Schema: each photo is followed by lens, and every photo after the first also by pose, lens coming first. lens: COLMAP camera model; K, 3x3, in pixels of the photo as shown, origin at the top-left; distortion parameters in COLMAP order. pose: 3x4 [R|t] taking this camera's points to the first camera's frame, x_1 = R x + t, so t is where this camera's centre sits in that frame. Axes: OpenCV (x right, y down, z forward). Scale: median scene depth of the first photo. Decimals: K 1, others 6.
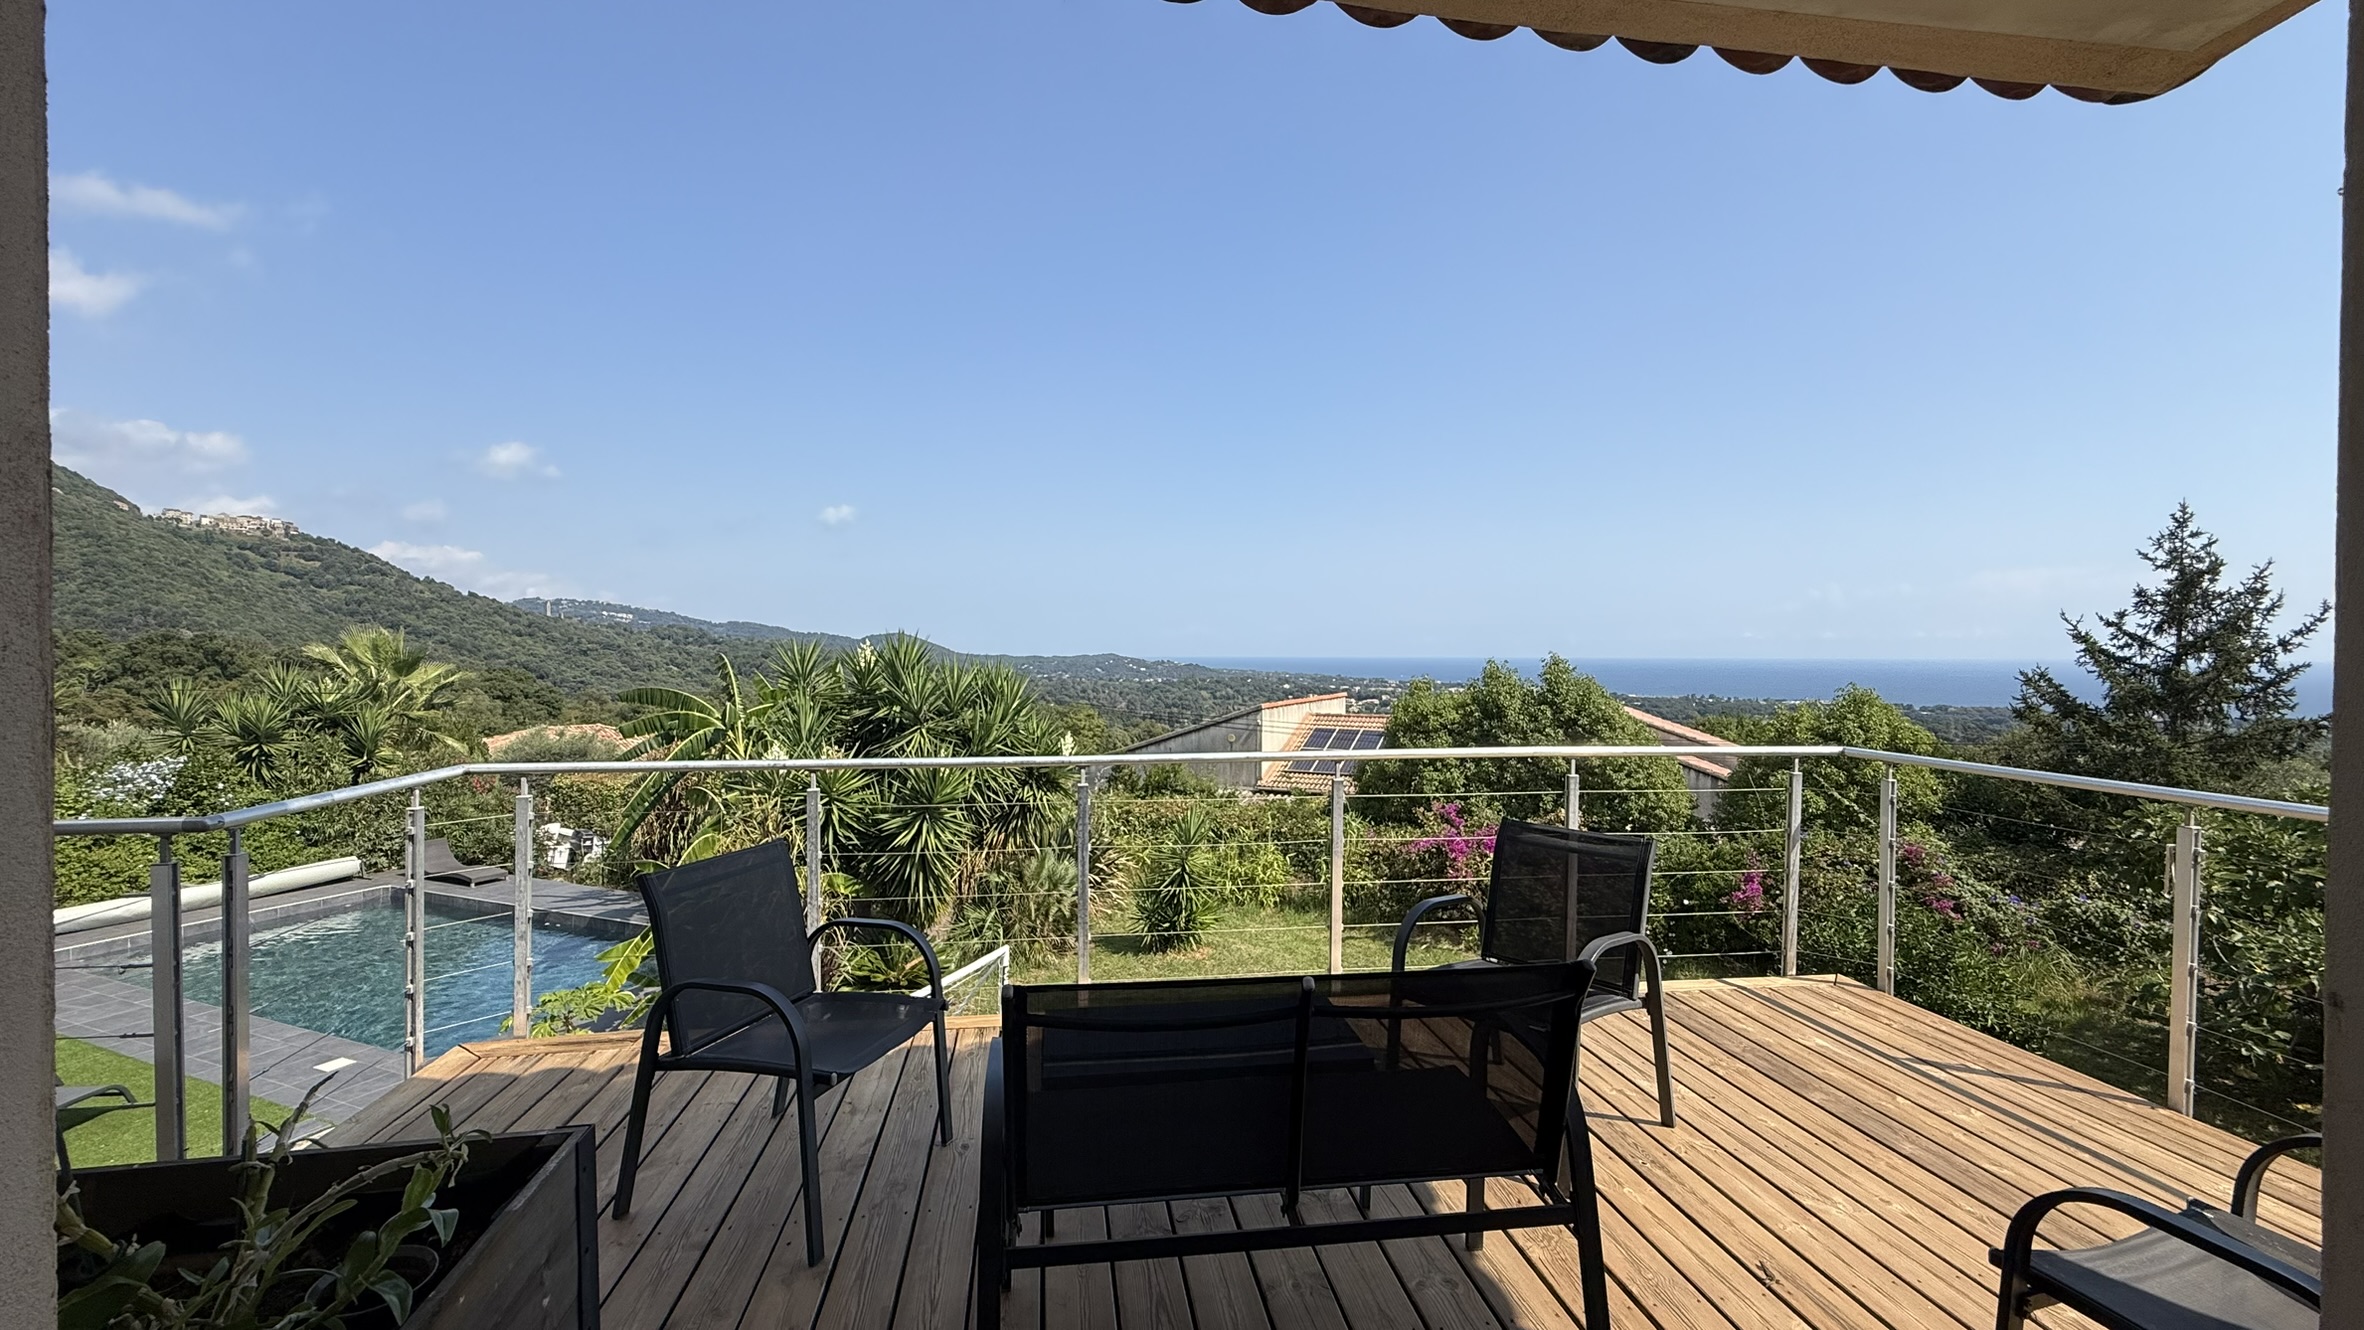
lens RADIAL K [[966.8, 0, 1172.2], [0, 966.8, 668.4], [0, 0, 1]] dist [-0.000393, -0.000352]
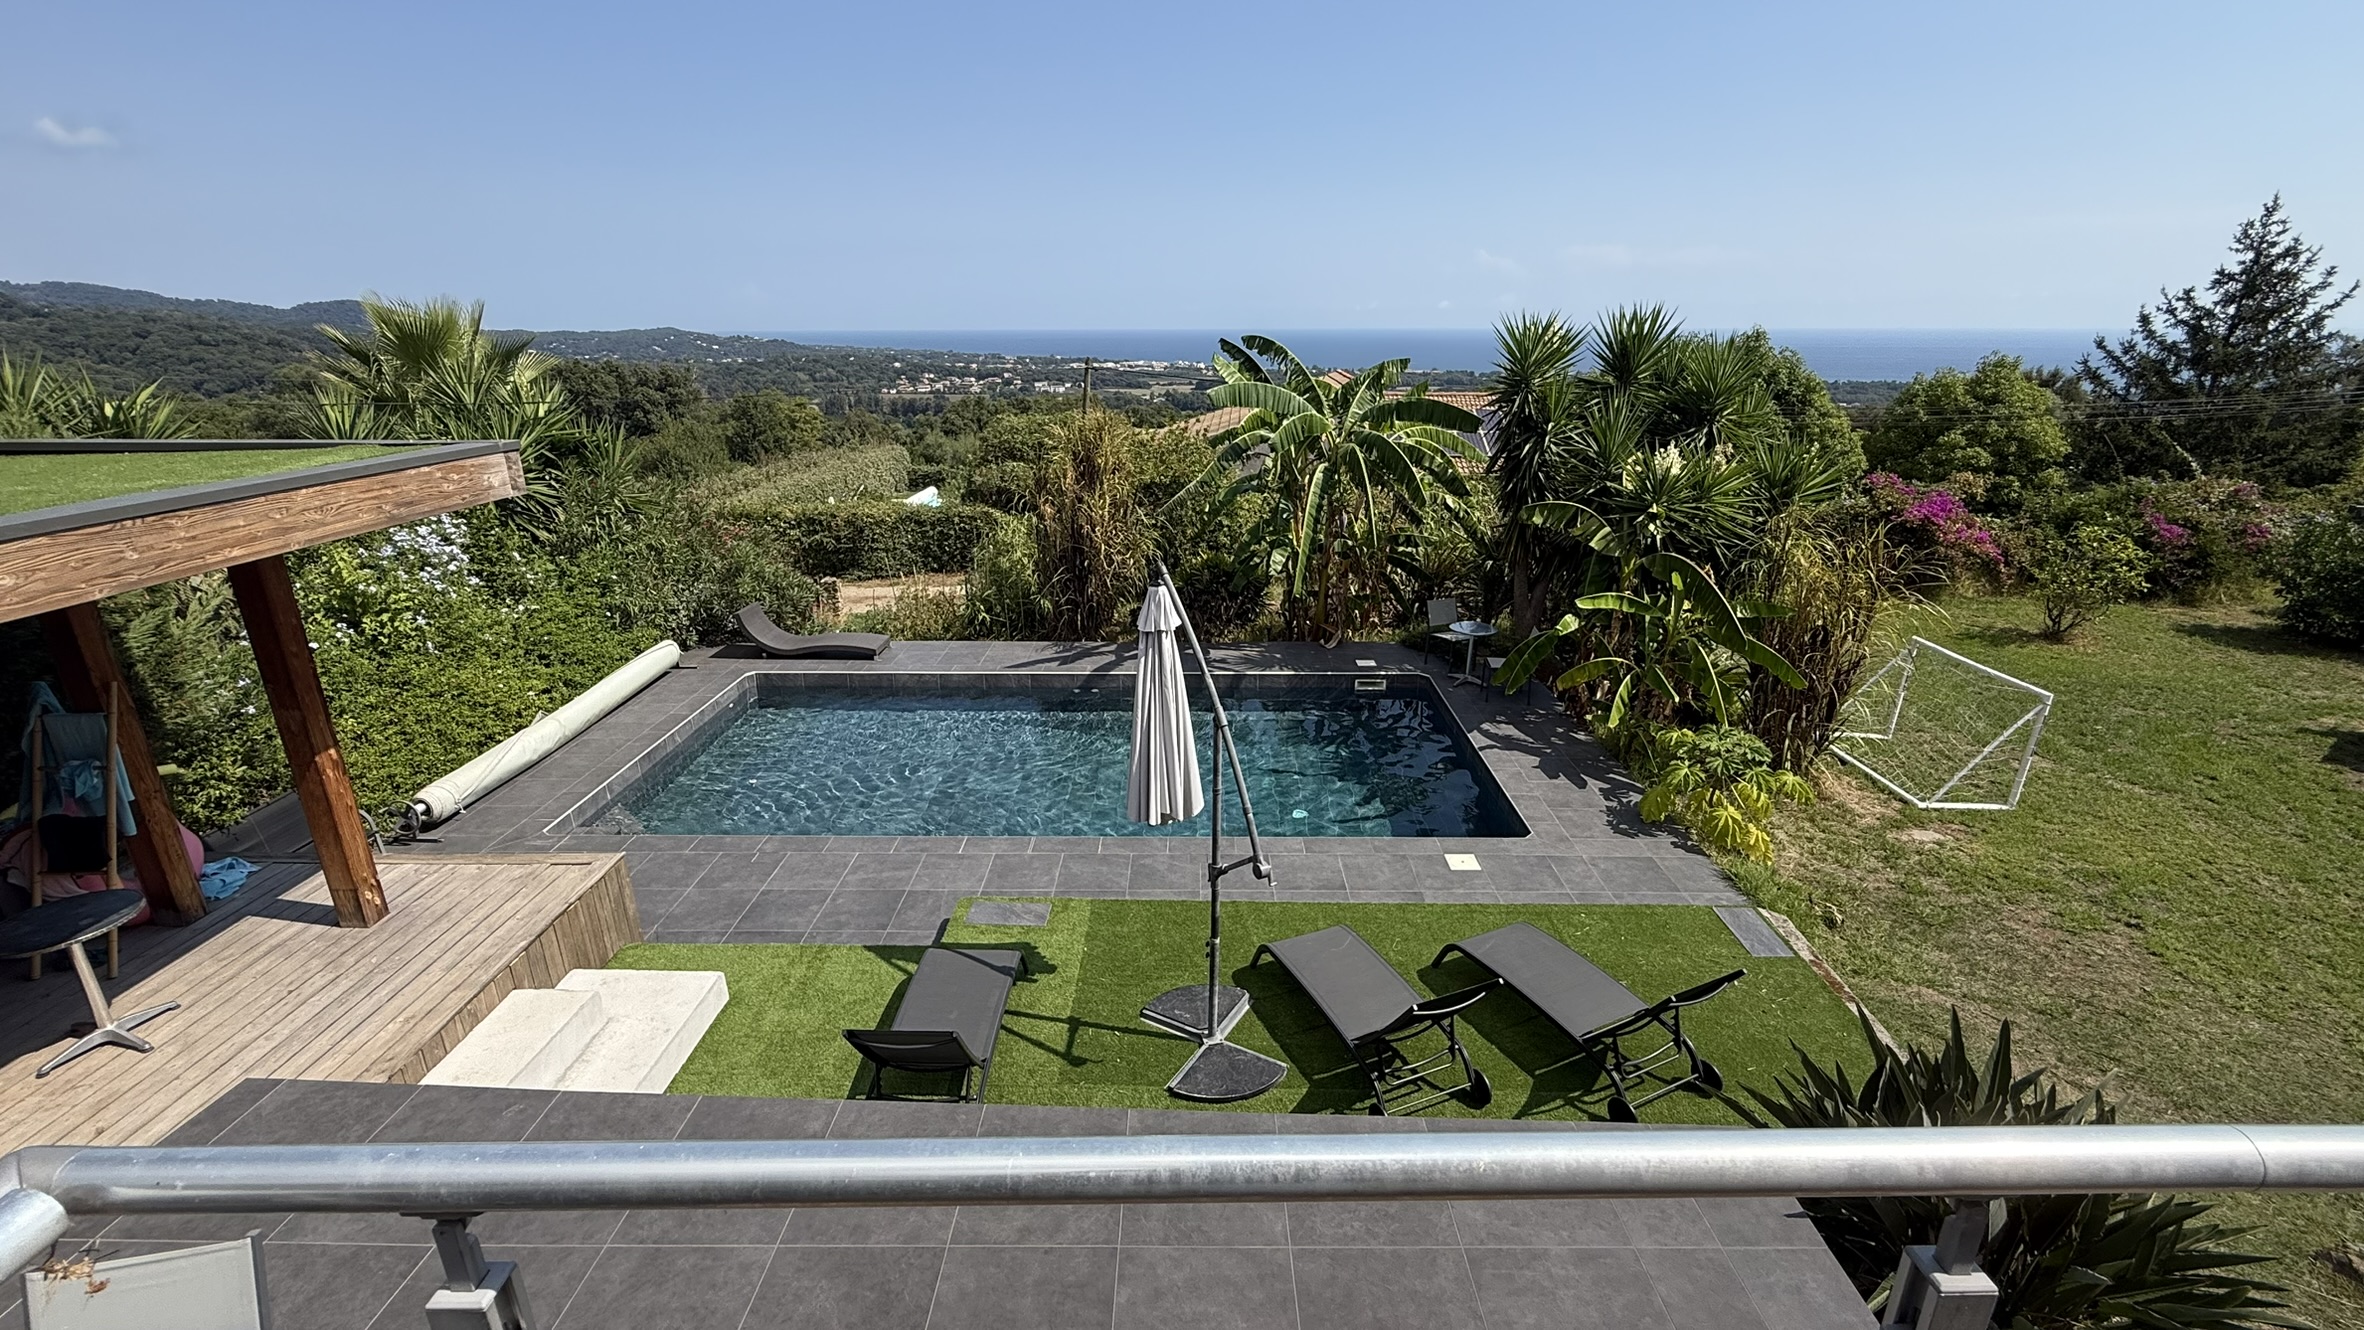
lens RADIAL K [[1009.3, 0, 1188.4], [0, 1009.3, 668.6], [0, 0, 1]] dist [-0.001856, 0.001037]
pose [[0.926225, -0.125742, 0.355382, -0.770488], [0.010511, 0.950977, 0.309082, -0.008025], [-0.376825, -0.282544, 0.882141, 0.214723]]
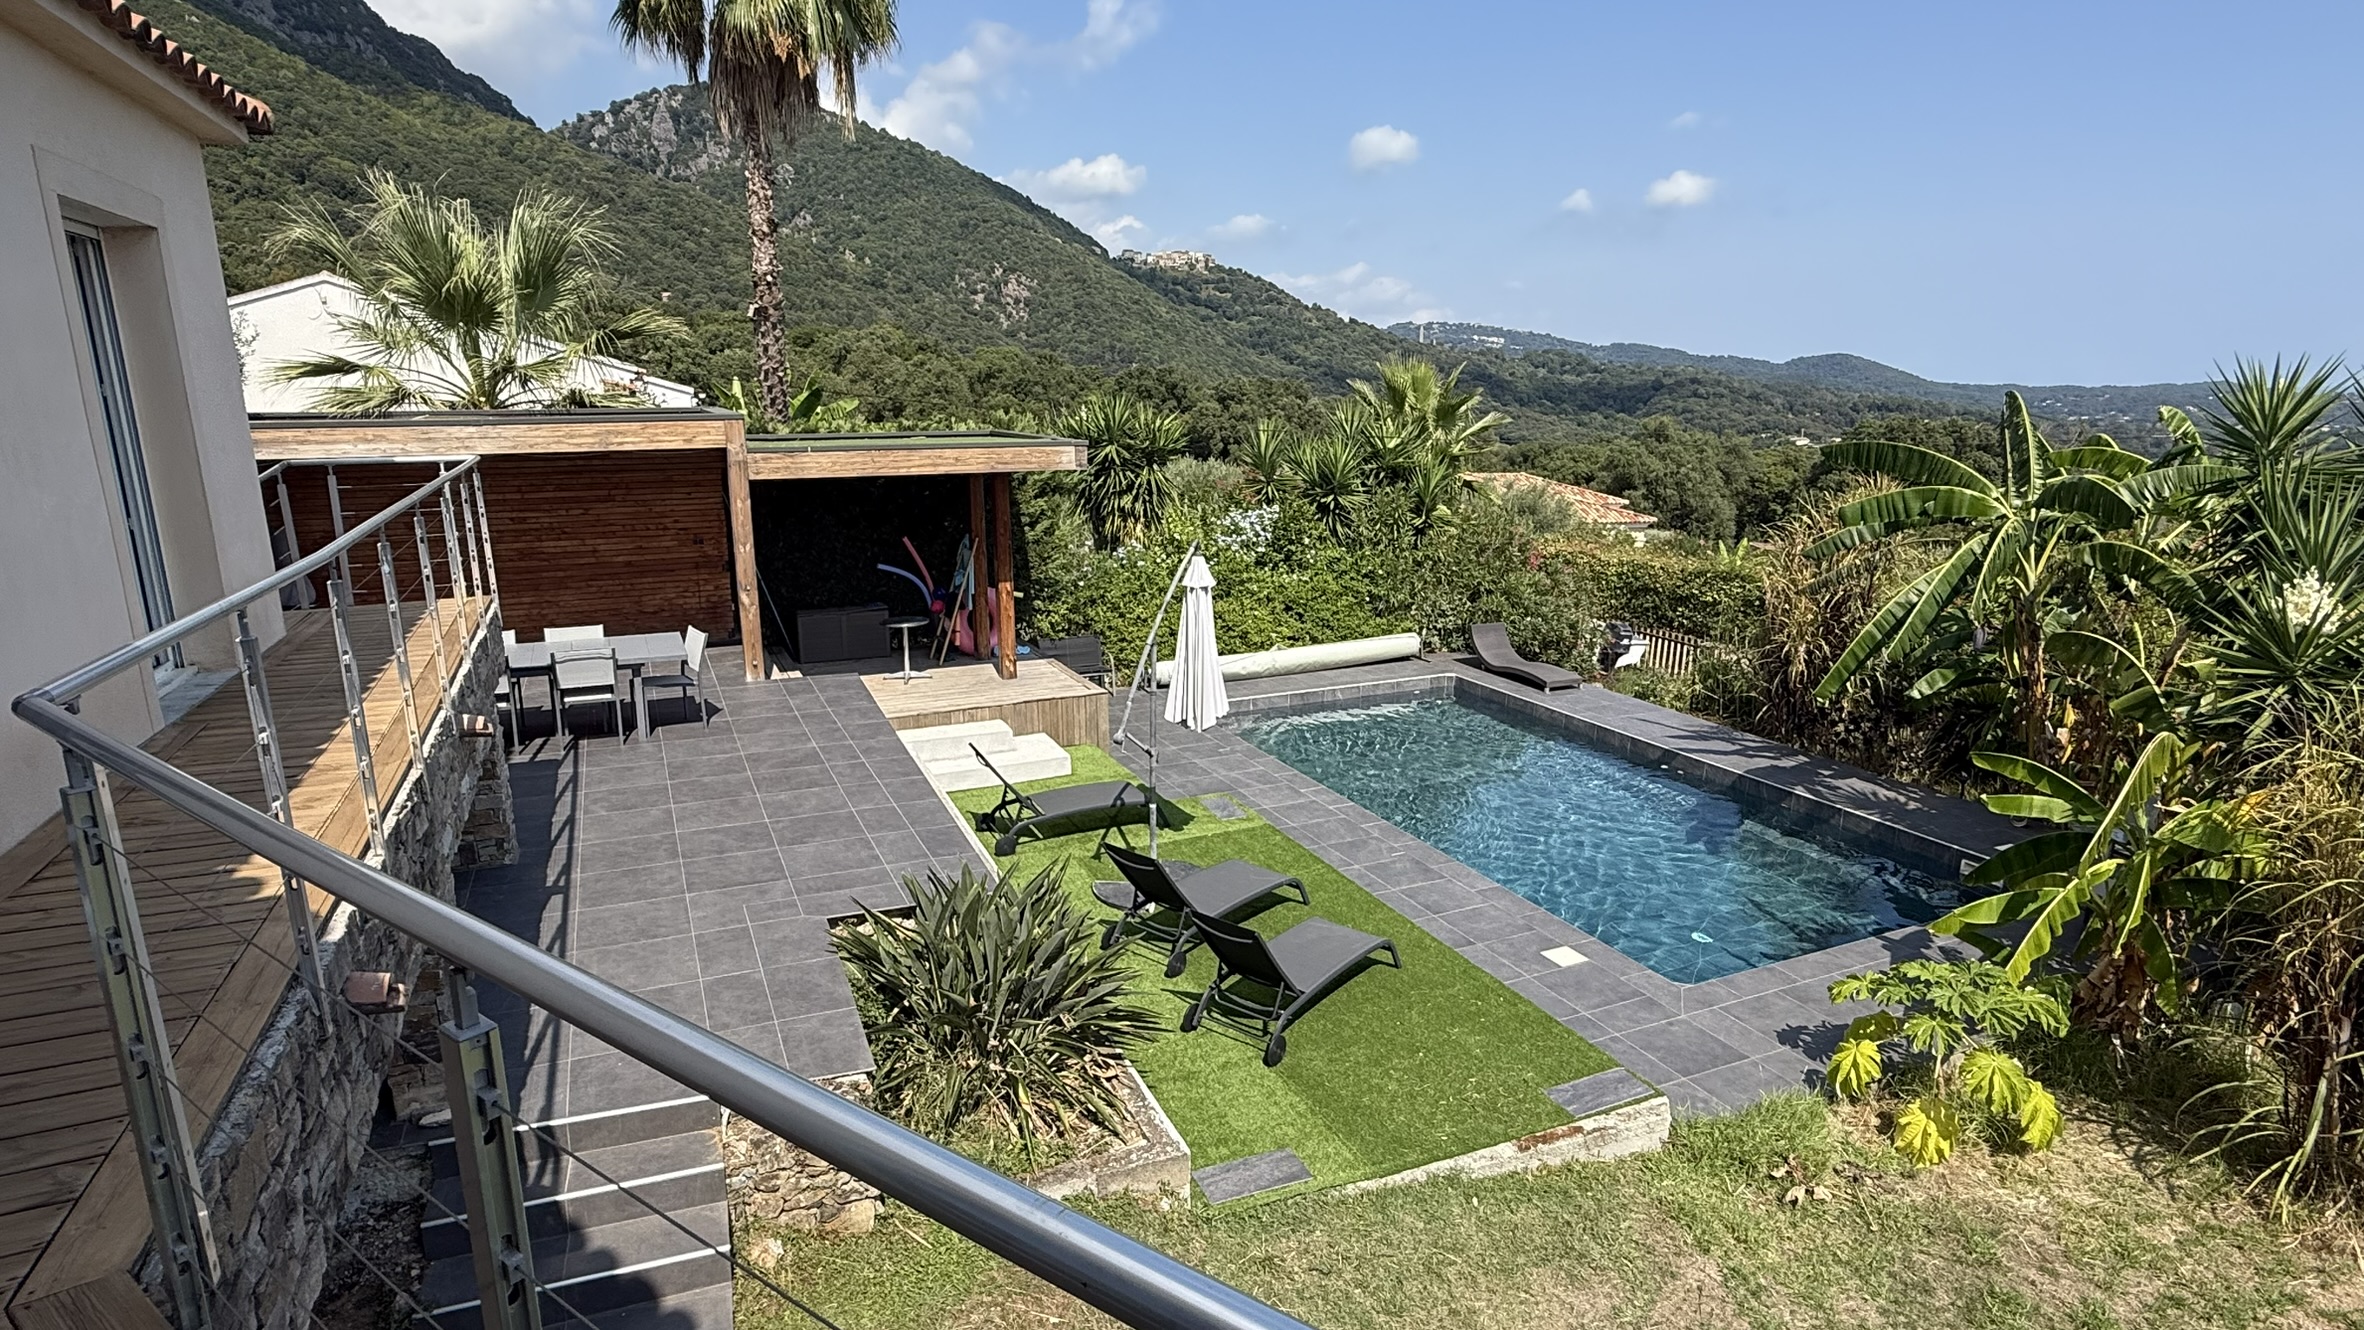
lens RADIAL K [[1221.3, 0, 1189.0], [0, 1221.3, 679.0], [0, 0, 1]] dist [-0.003939, 0.003401]
pose [[0.727829, 0.156300, -0.667709, -0.273808], [-0.005788, 0.975045, 0.221934, -0.004573], [0.685735, -0.157665, 0.710570, 0.091860]]
